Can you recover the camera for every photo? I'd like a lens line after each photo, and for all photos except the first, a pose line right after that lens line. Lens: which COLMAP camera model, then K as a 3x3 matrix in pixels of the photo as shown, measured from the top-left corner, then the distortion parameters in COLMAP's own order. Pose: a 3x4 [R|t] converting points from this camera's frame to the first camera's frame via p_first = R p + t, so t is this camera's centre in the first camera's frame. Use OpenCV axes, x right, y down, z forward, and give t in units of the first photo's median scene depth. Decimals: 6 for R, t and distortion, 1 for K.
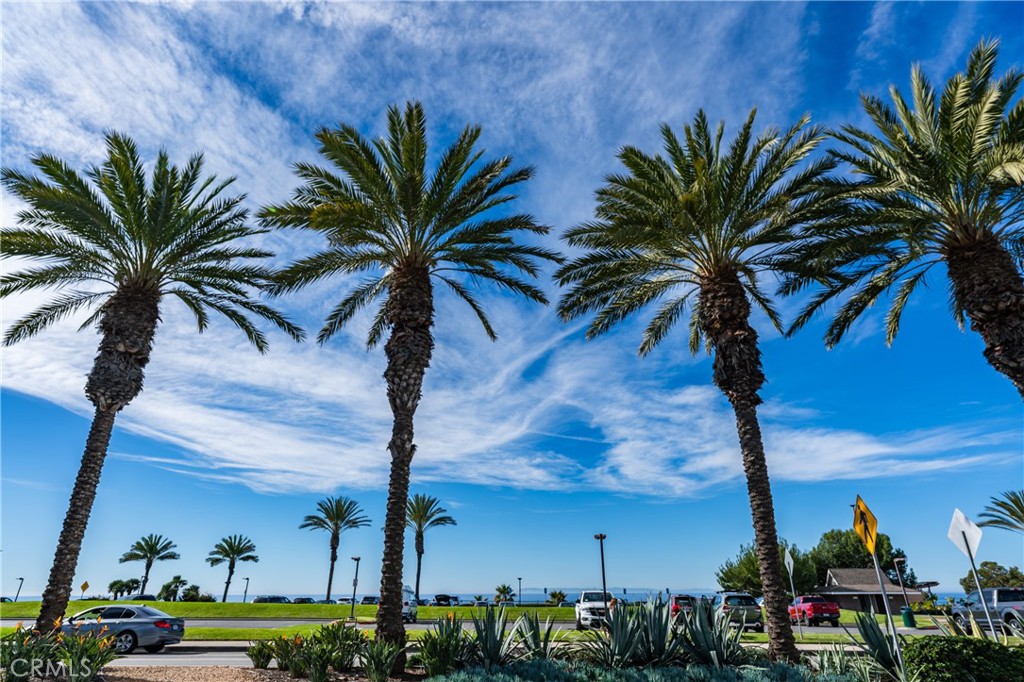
lens RADIAL K [[557.7, 0, 509.2], [0, 557.7, 340.9], [0, 0, 1]] dist [0.001542, 0.000640]
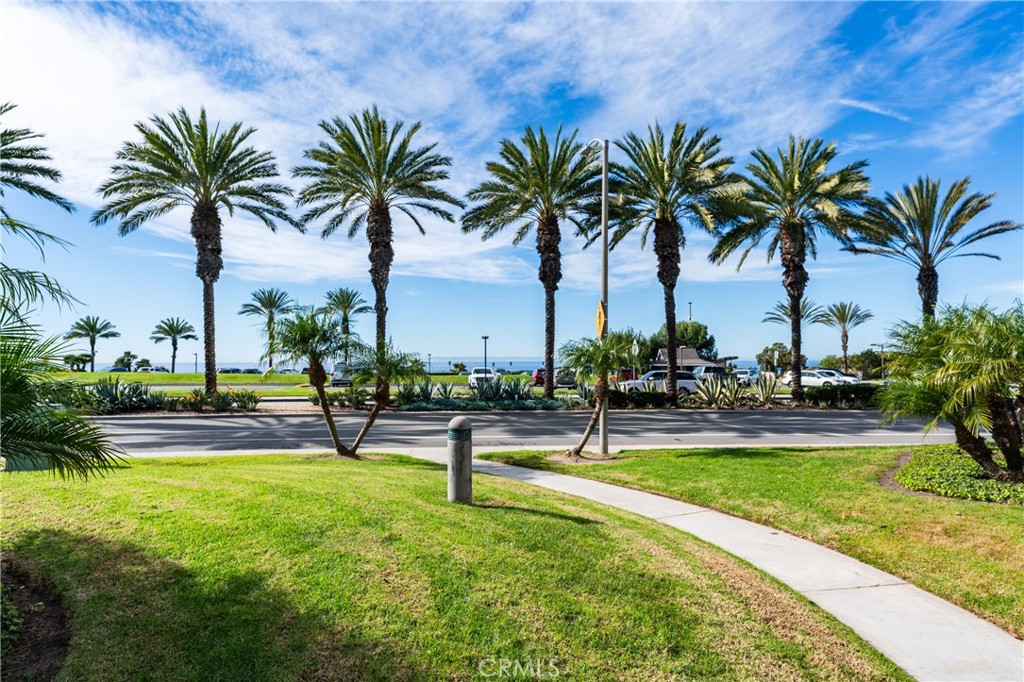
lens RADIAL K [[557.7, 0, 512.3], [0, 557.7, 343.0], [0, 0, 1]] dist [0.001542, 0.000640]
pose [[0.985442, 0.005853, 0.169910, -0.011918], [-0.070213, 0.924206, 0.375385, -0.088046], [-0.154834, -0.381850, 0.911162, -0.174523]]
